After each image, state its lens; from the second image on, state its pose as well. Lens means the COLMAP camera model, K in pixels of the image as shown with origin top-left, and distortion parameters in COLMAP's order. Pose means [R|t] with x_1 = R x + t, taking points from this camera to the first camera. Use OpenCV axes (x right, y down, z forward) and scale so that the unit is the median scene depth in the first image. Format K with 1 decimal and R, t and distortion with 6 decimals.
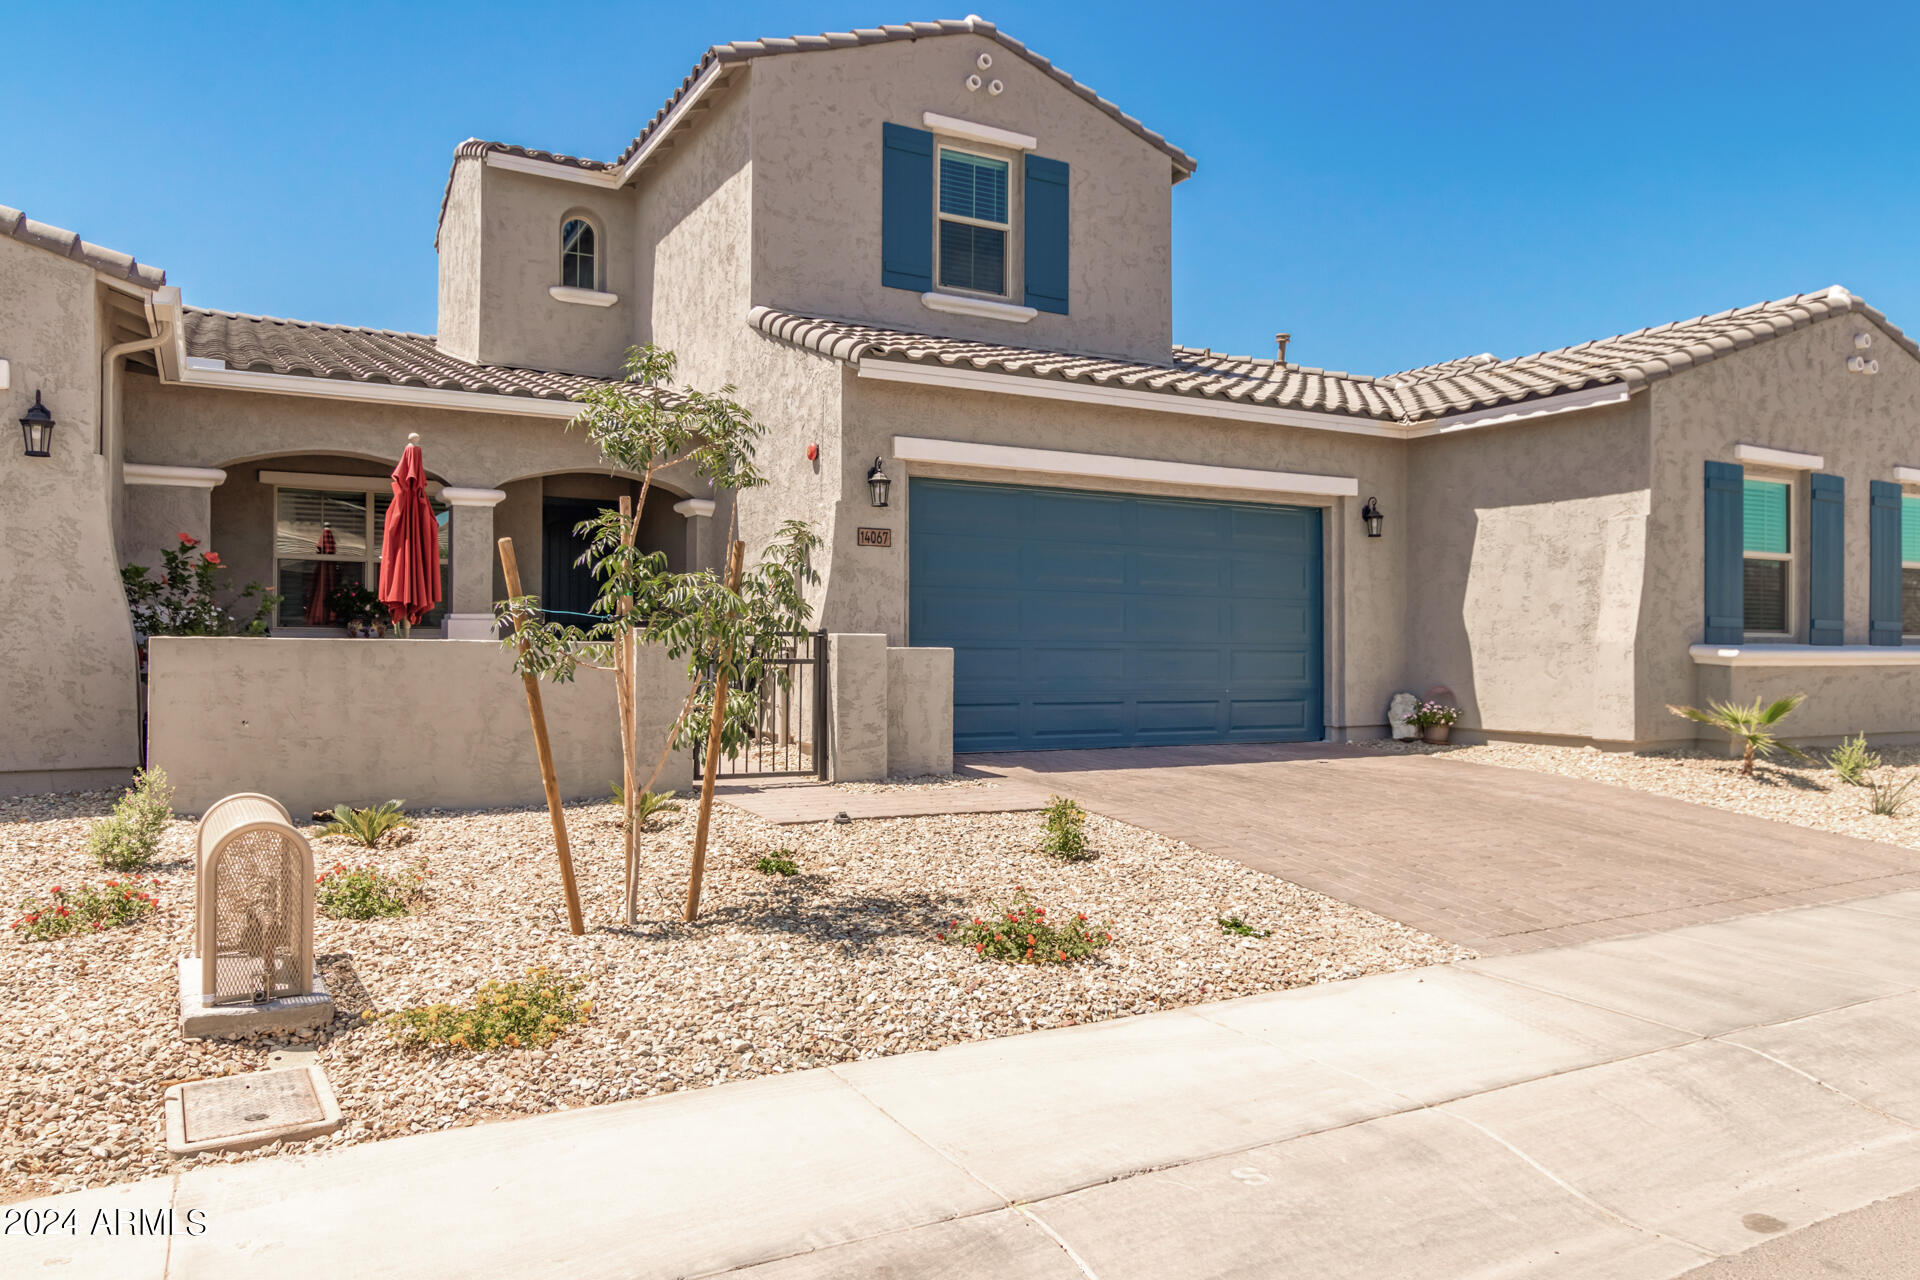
lens RADIAL K [[1338.2, 0, 958.6], [0, 1338.2, 639.5], [0, 0, 1]] dist [-0.003406, -0.000138]
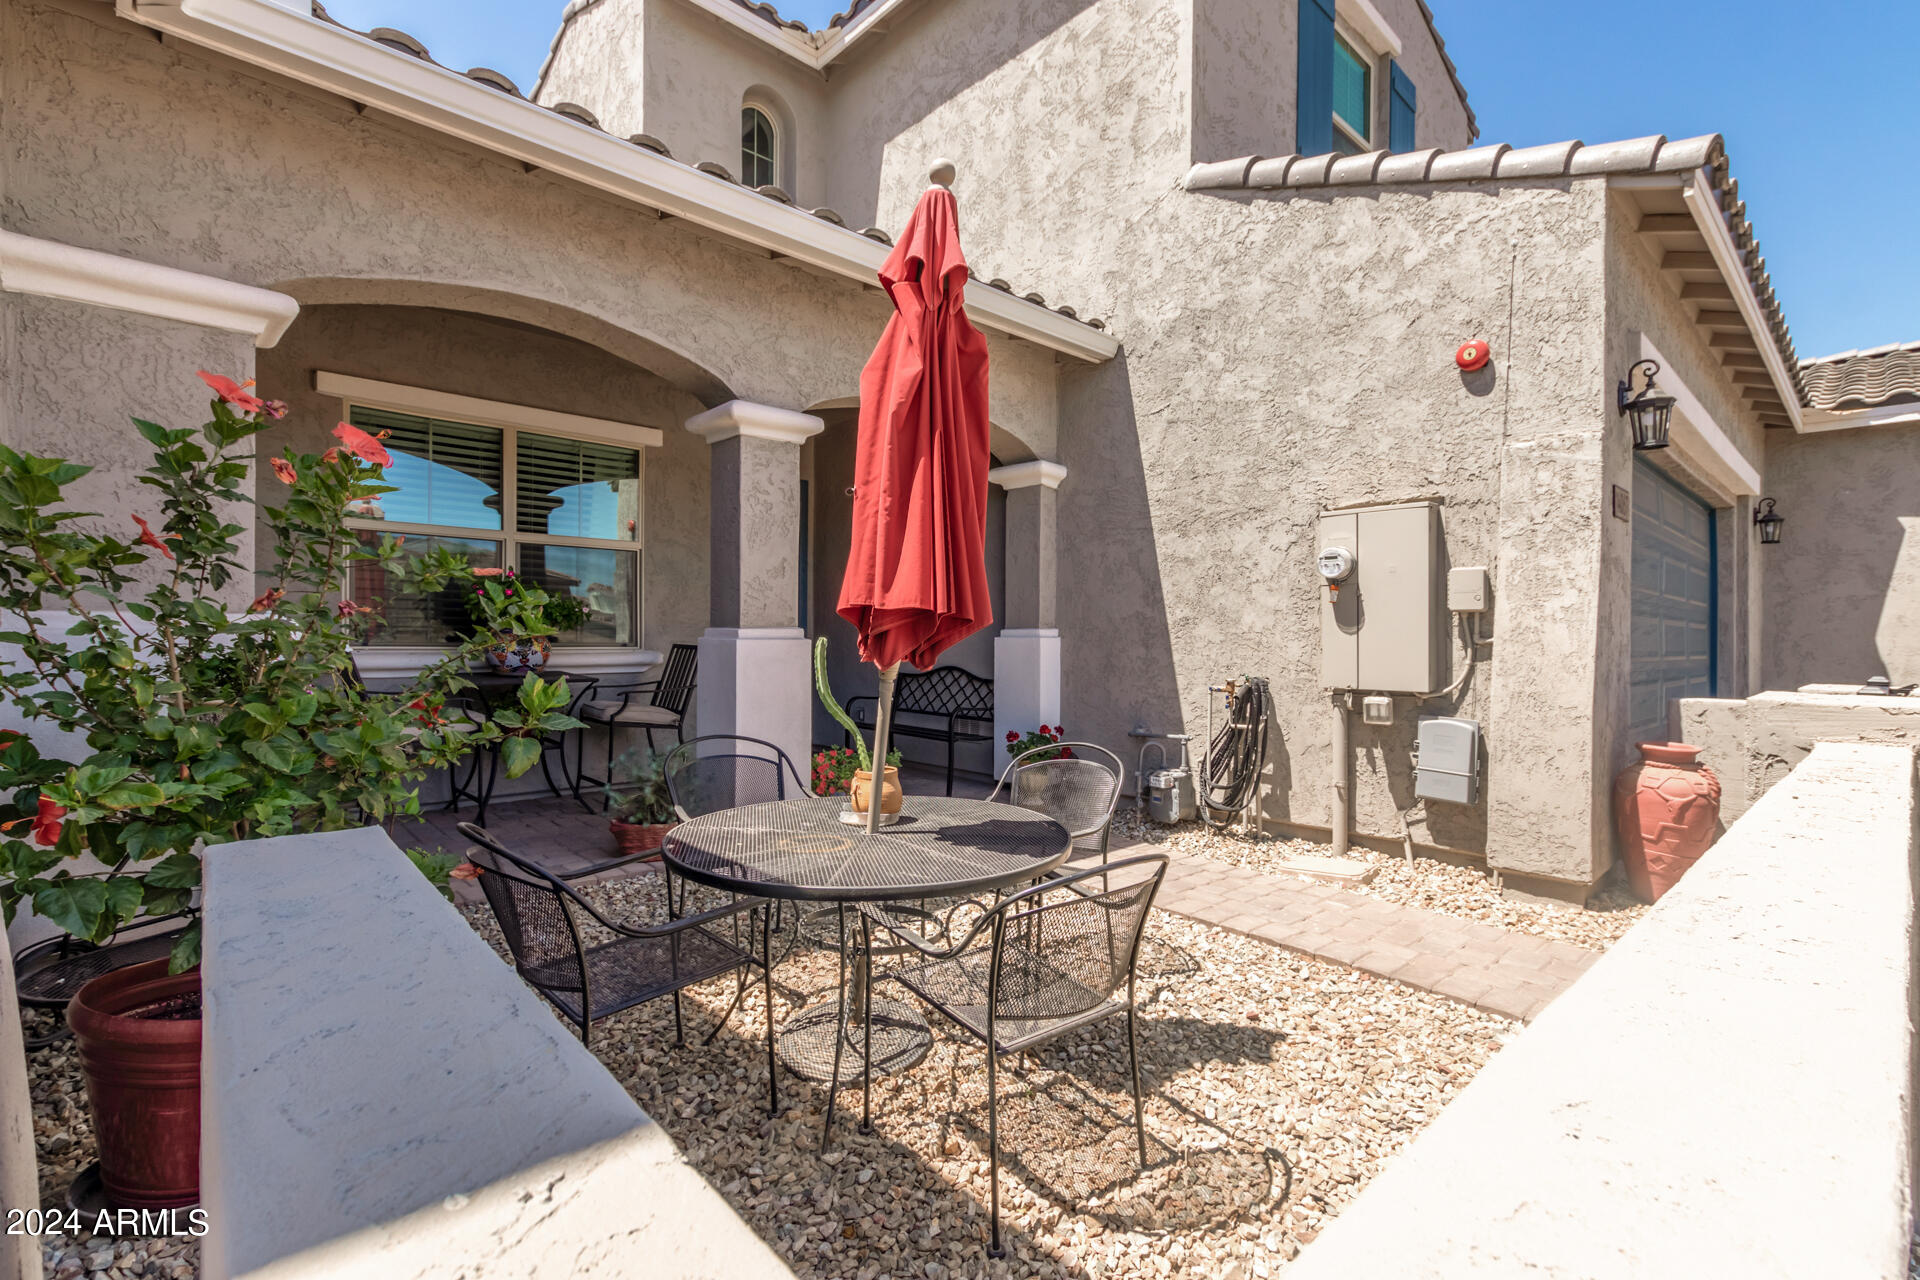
lens RADIAL K [[880.1, 0, 963.7], [0, 880.1, 642.3], [0, 0, 1]] dist [-0.001021, -0.000450]
pose [[0.970482, 0.000250, 0.241175, -0.374084], [-0.003243, 0.999923, 0.012010, -0.018272], [-0.241153, -0.012437, 0.970407, 0.616192]]
